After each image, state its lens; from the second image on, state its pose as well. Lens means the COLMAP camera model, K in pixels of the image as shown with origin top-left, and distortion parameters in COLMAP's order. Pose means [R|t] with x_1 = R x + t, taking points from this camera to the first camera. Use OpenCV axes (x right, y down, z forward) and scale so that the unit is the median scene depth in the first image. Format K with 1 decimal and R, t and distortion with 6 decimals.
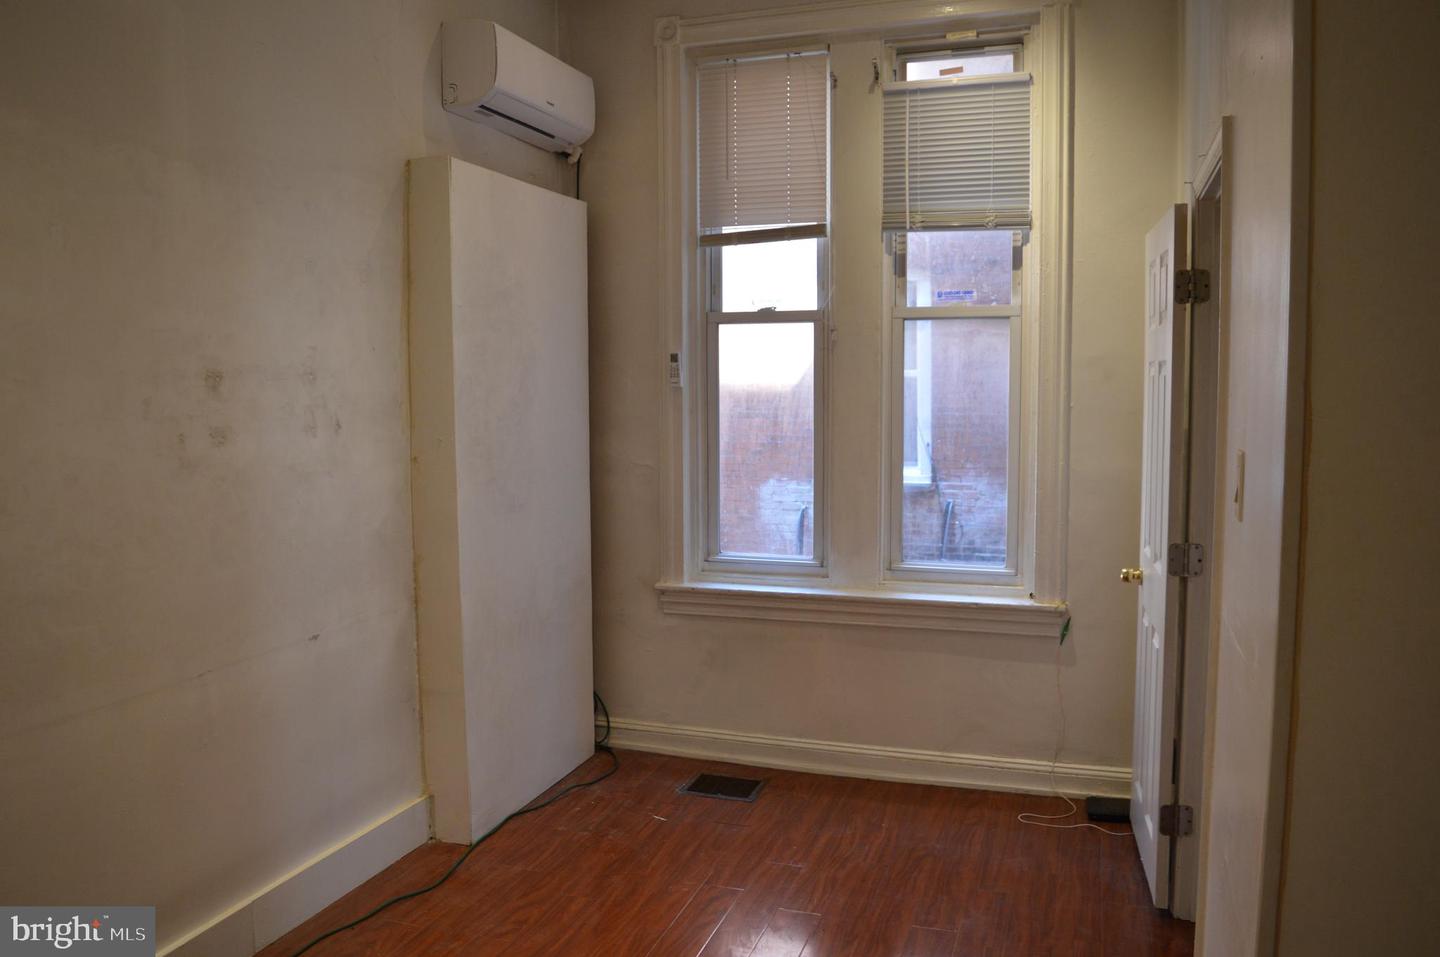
lens RADIAL K [[1153.0, 0, 716.9], [0, 1153.0, 478.7], [0, 0, 1]] dist [-0.043225, -0.005849]
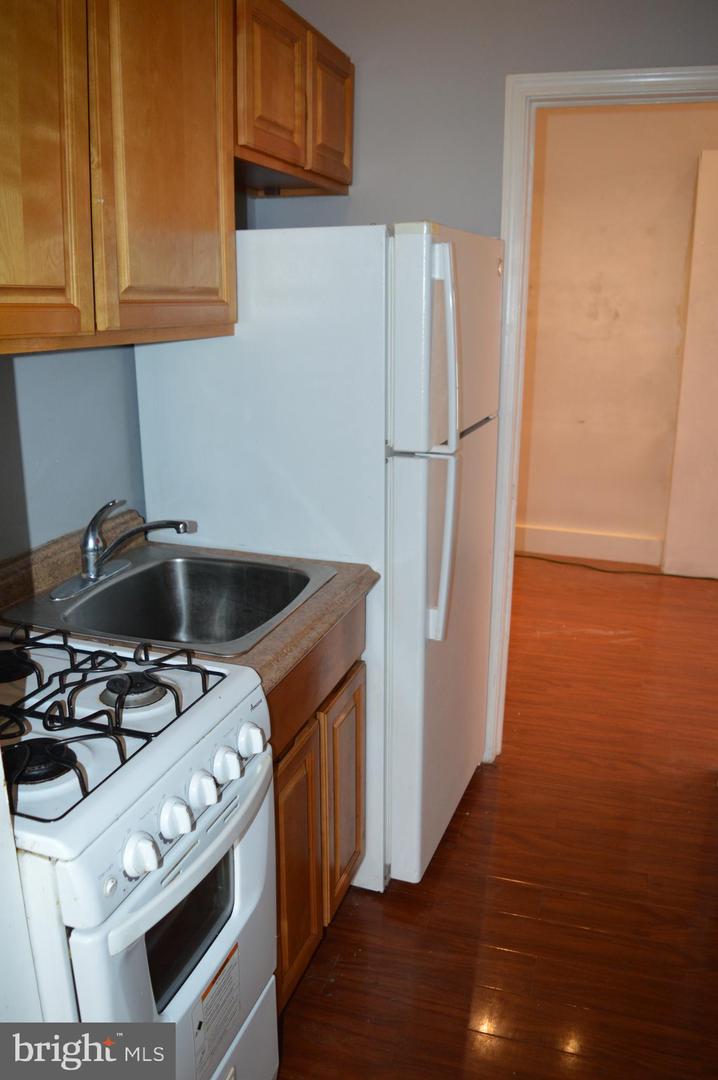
lens RADIAL K [[864.7, 0, 358.3], [0, 864.7, 538.1], [0, 0, 1]] dist [-0.043225, -0.005849]
pose [[0.001670, 0.270848, -0.962621, 0.862716], [-0.097018, 0.958125, 0.269415, -0.026144], [0.995281, 0.092942, 0.027877, 0.439815]]
